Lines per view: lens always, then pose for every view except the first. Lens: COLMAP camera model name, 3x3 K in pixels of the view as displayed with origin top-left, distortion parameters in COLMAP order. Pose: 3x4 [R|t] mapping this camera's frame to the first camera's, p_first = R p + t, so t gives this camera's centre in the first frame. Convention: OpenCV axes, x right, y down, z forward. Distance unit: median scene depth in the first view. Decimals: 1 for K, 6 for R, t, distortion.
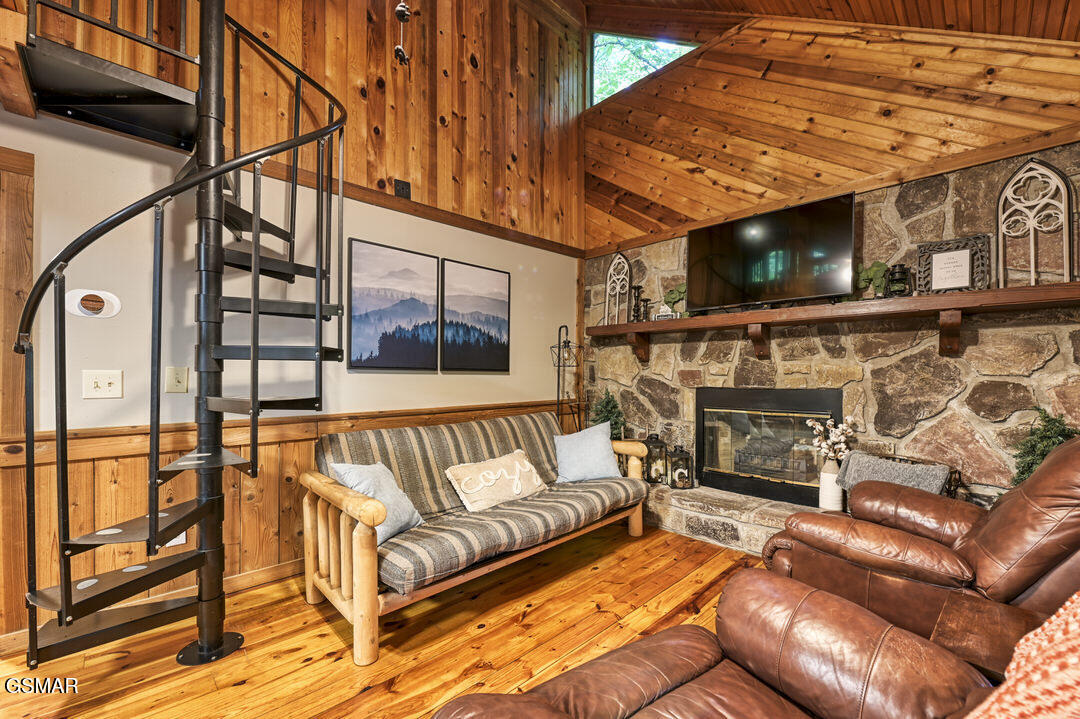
lens RADIAL K [[441.6, 0, 541.5], [0, 441.6, 375.1], [0, 0, 1]] dist [-0.002336, -0.000339]
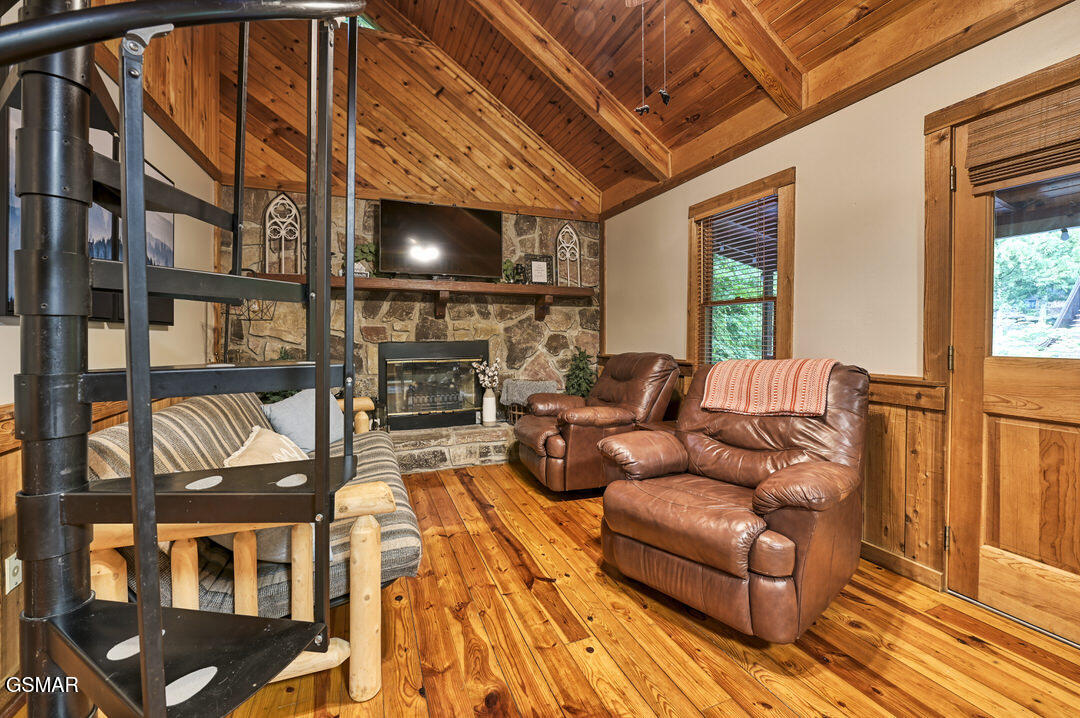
lens RADIAL K [[442.4, 0, 541.7], [0, 442.4, 336.6], [0, 0, 1]] dist [-0.001985, -0.000168]
pose [[0.389930, -0.008141, 0.920808, -0.641139], [0.003414, 0.999967, 0.007396, 0.008427], [-0.920838, 0.000260, 0.389945, 0.263108]]
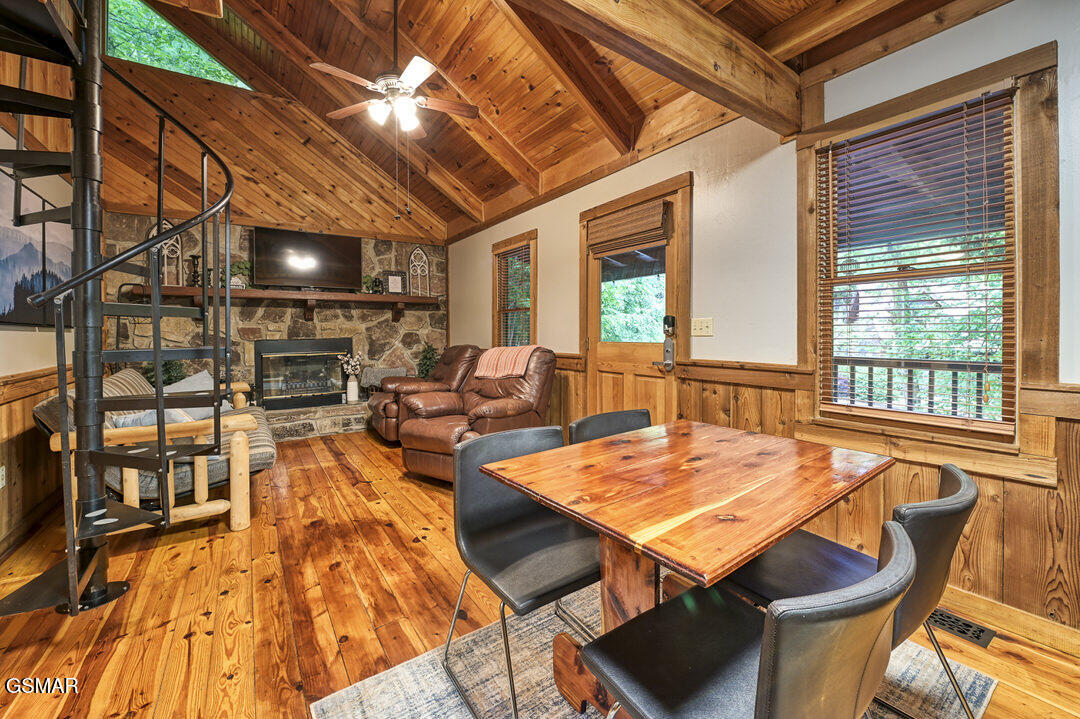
lens RADIAL K [[432.0, 0, 546.9], [0, 432.0, 335.4], [0, 0, 1]] dist [-0.001226, -0.000311]
pose [[0.173293, -0.013799, 0.984774, -1.033823], [0.011923, 0.999858, 0.011912, 0.009354], [-0.984798, 0.009677, 0.173433, -0.149672]]
